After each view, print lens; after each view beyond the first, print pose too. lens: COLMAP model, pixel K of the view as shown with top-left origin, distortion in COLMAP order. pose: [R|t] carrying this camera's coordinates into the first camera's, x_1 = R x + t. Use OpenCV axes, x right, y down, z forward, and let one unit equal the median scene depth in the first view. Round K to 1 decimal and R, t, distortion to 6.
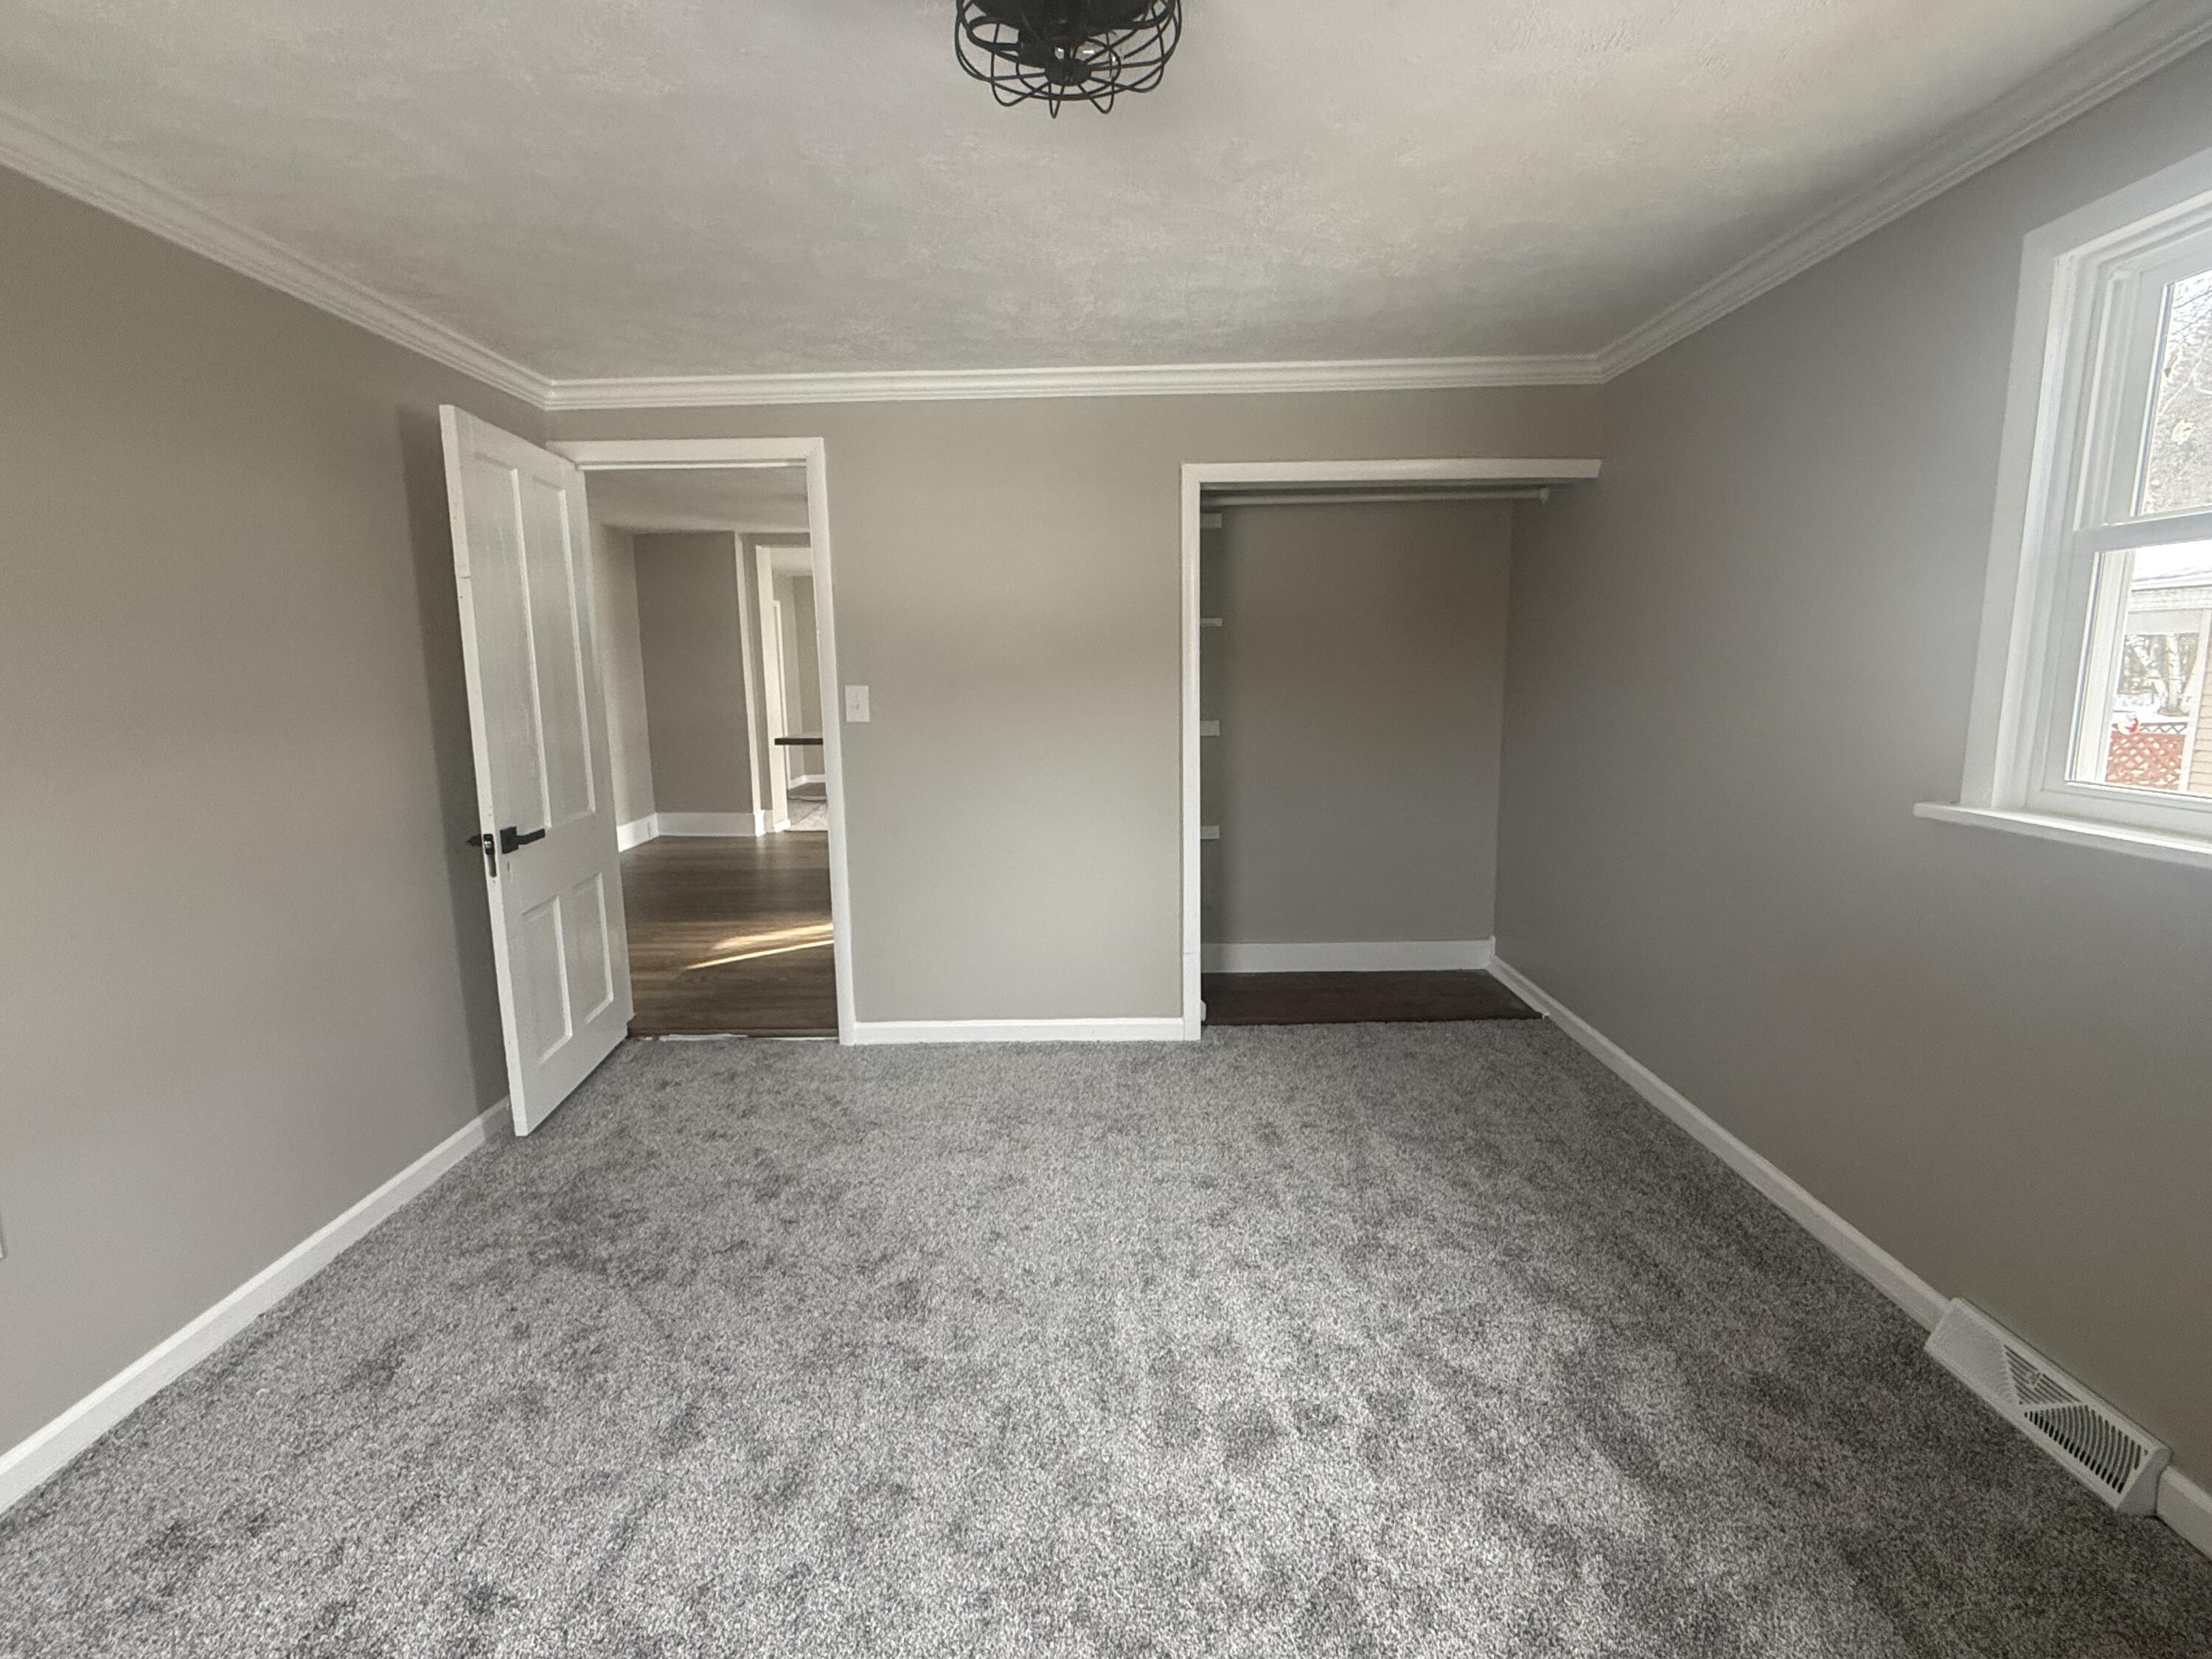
lens RADIAL K [[1027.6, 0, 1106.0], [0, 1027.6, 829.5], [0, 0, 1]] dist [-0.001180, 0.001100]
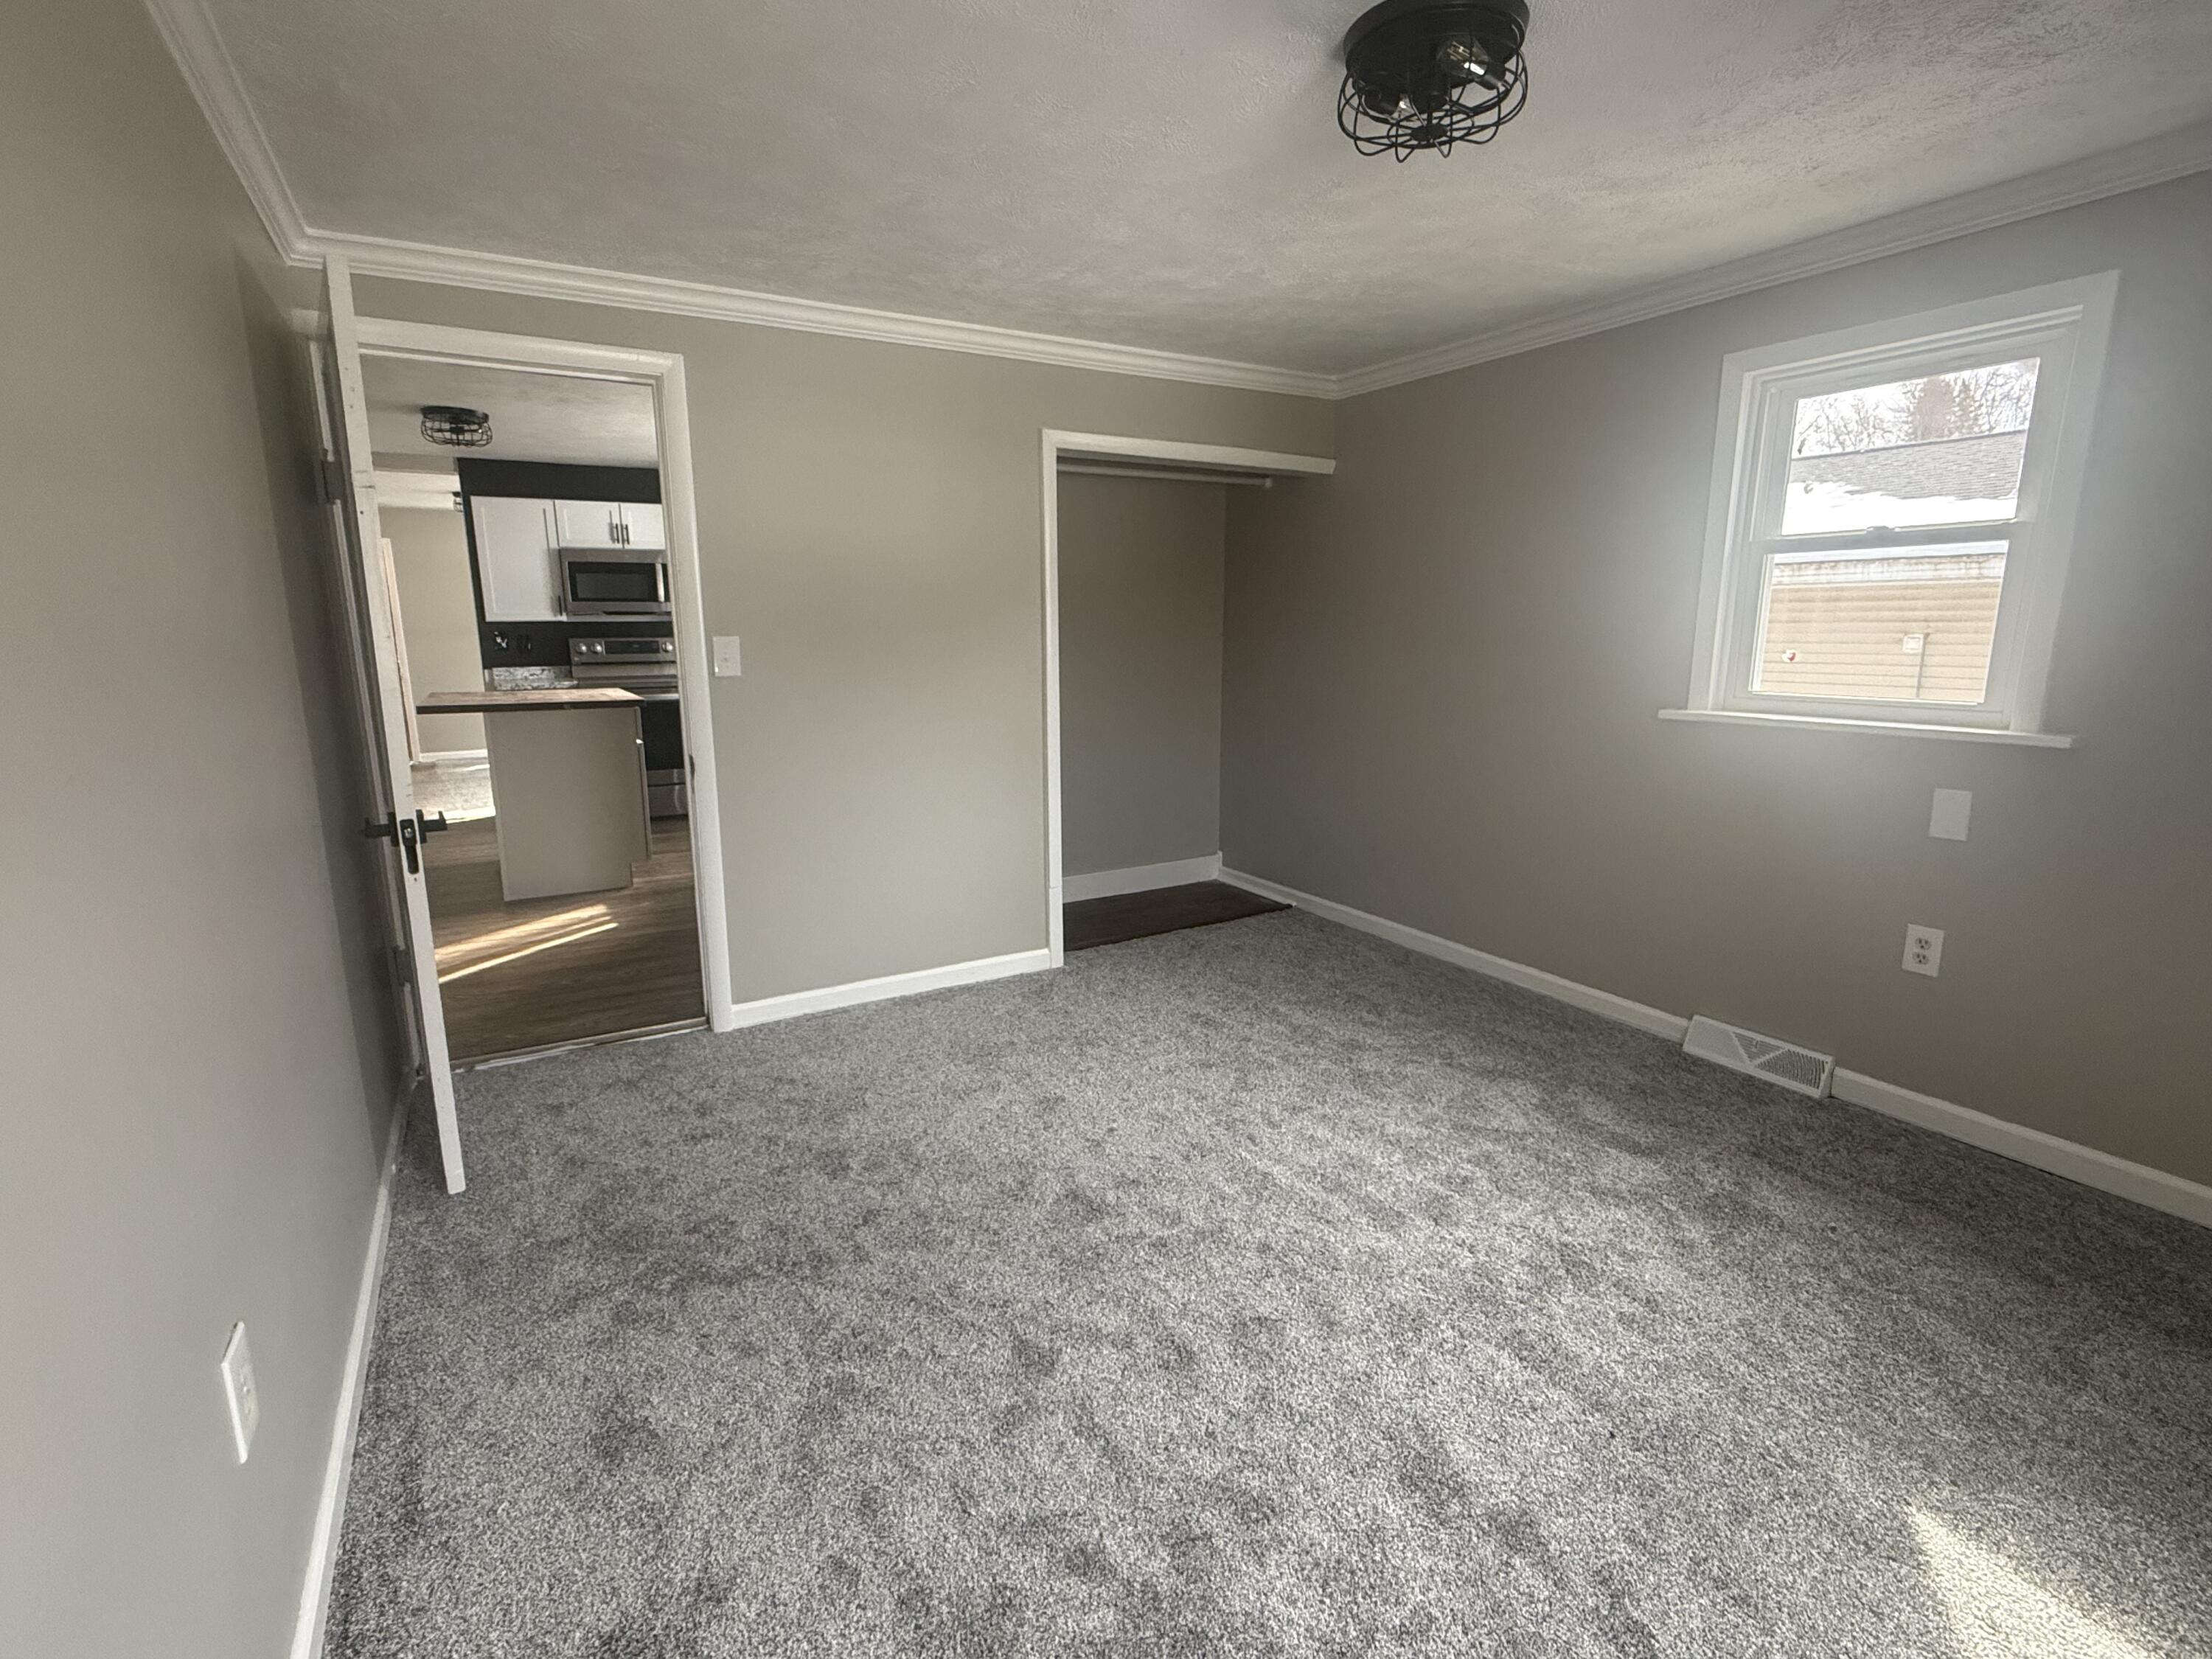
lens RADIAL K [[1029.9, 0, 1095.0], [0, 1029.9, 829.0], [0, 0, 1]] dist [-0.000441, 0.000187]
pose [[0.860334, -0.087965, 0.502083, -0.548022], [0.071865, 0.996091, 0.051372, 0.009003], [-0.504639, -0.008115, 0.863292, 0.055798]]
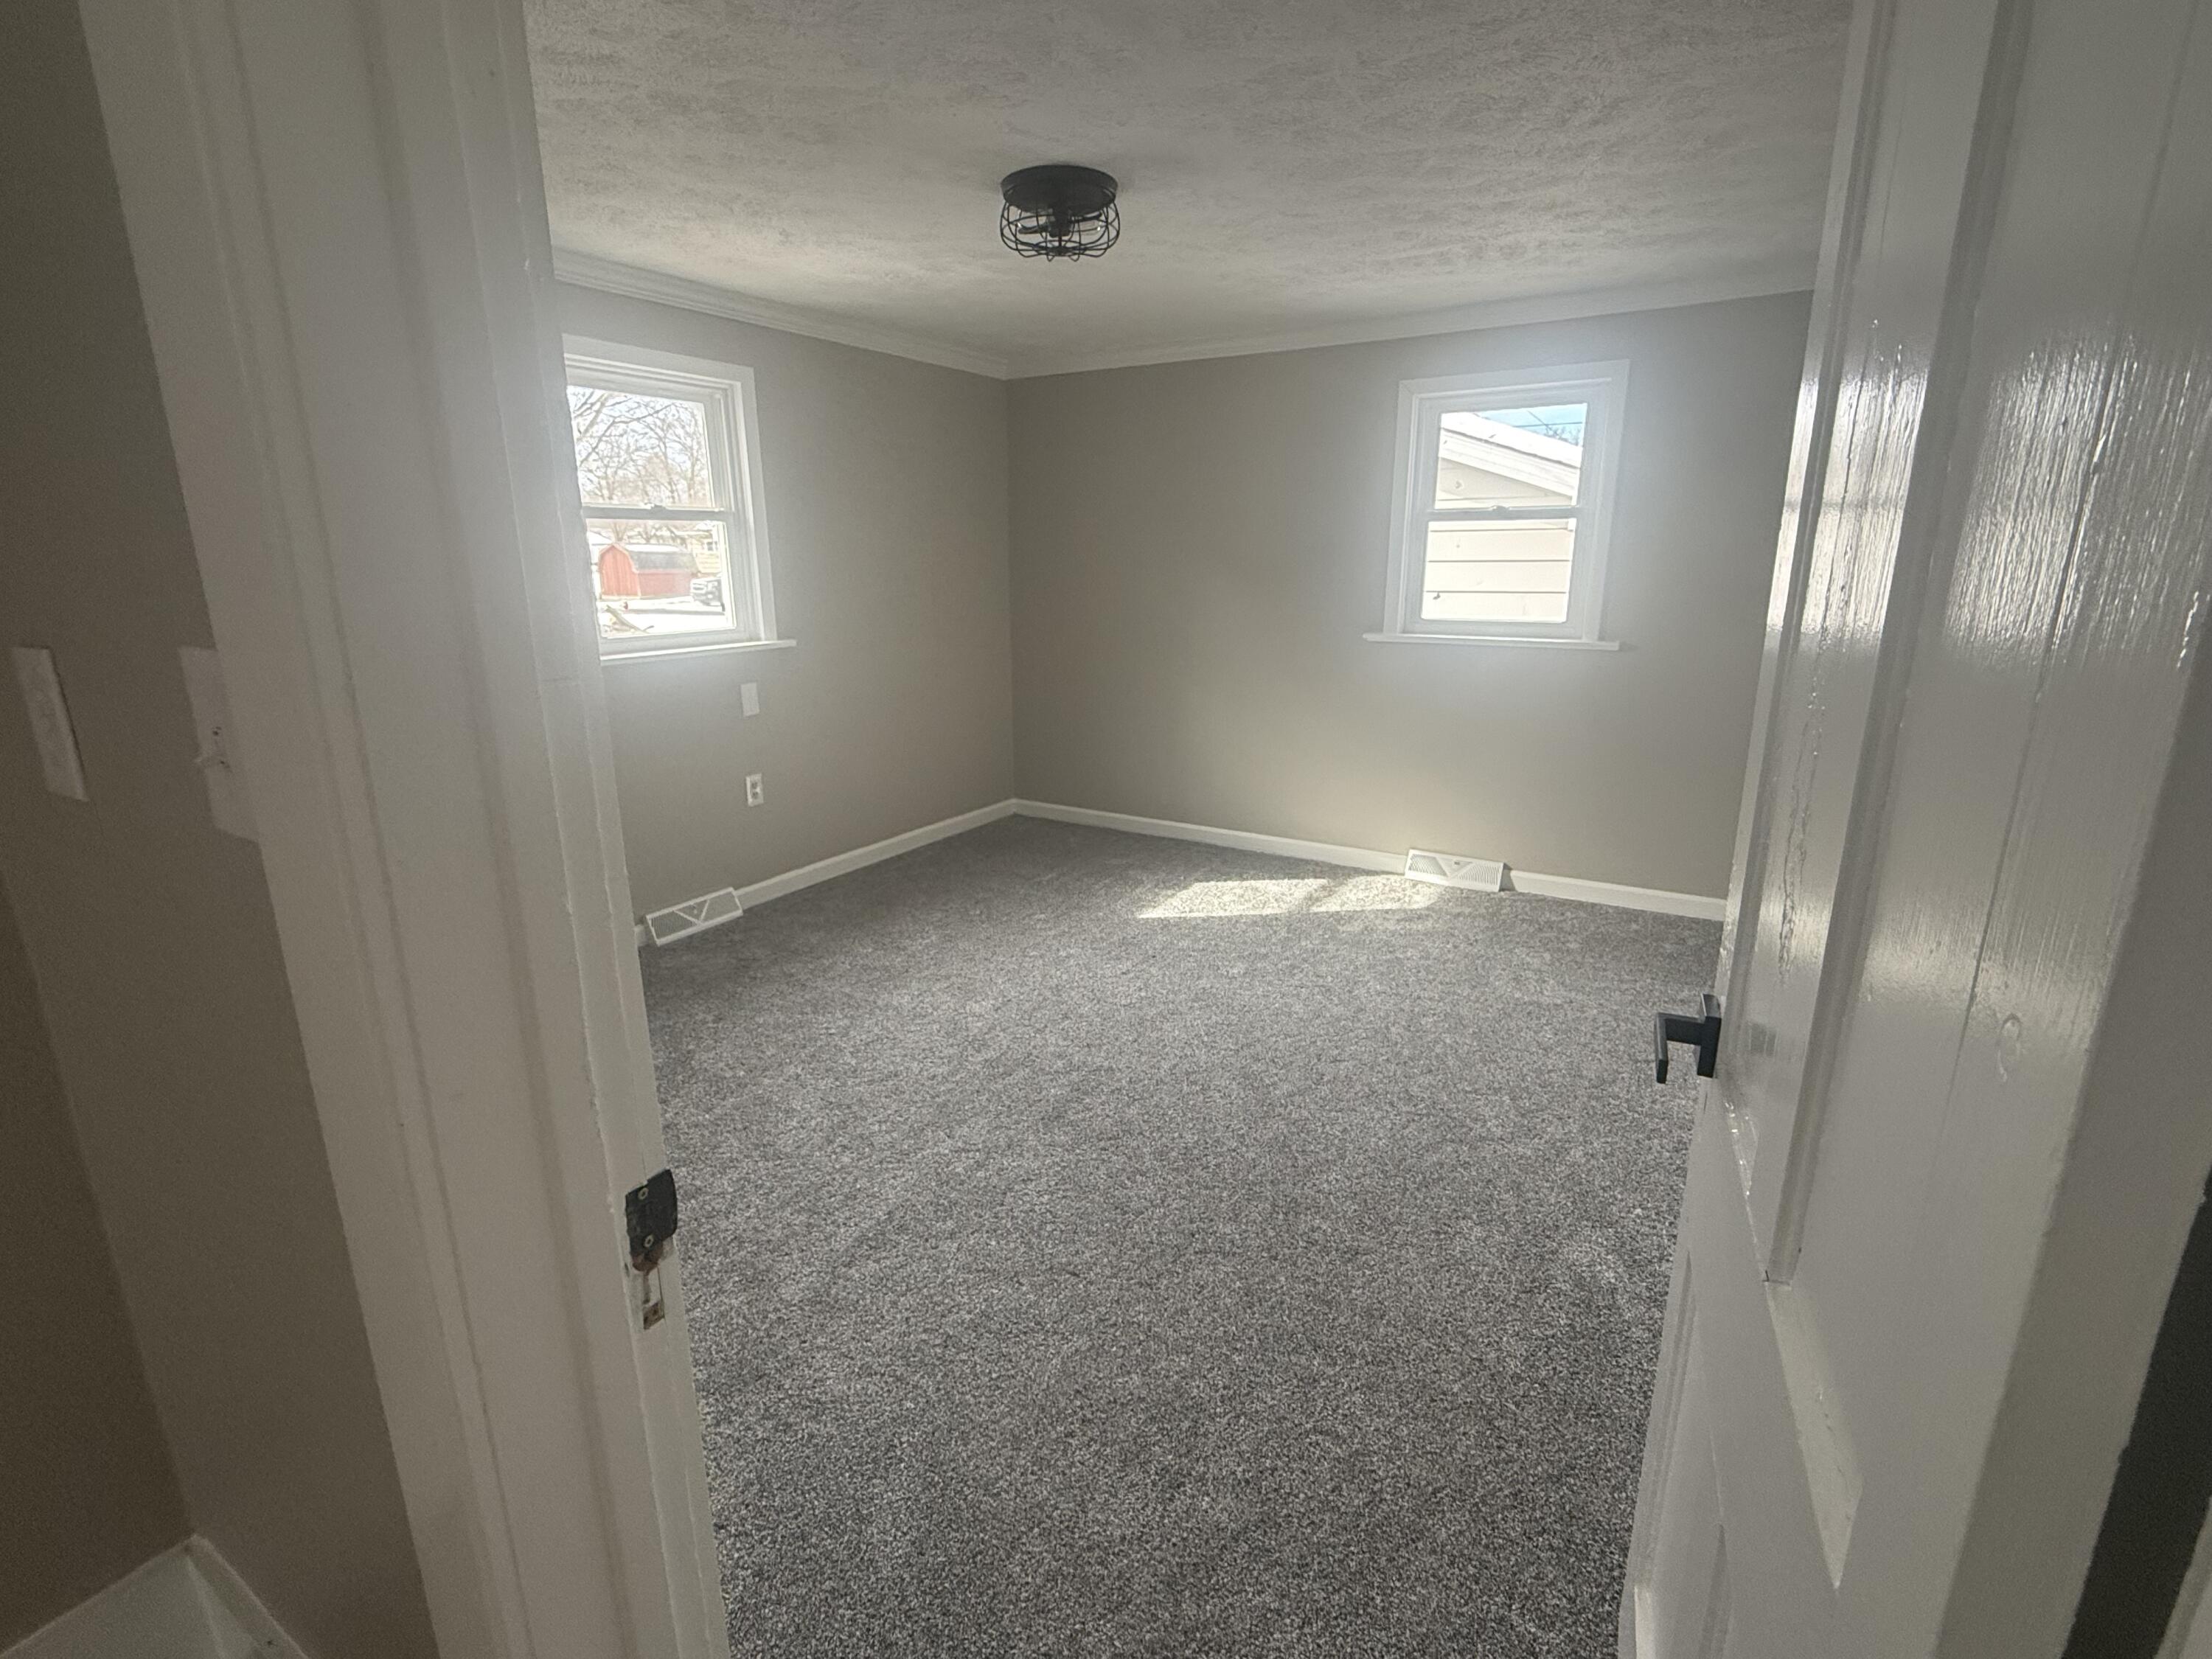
lens RADIAL K [[1029.9, 0, 1095.0], [0, 1029.9, 829.0], [0, 0, 1]] dist [-0.000441, 0.000187]
pose [[-0.862592, -0.104061, 0.495083, -0.573600], [0.104598, 0.920787, 0.375781, -0.226493], [-0.494970, 0.375930, -0.783378, 1.429286]]
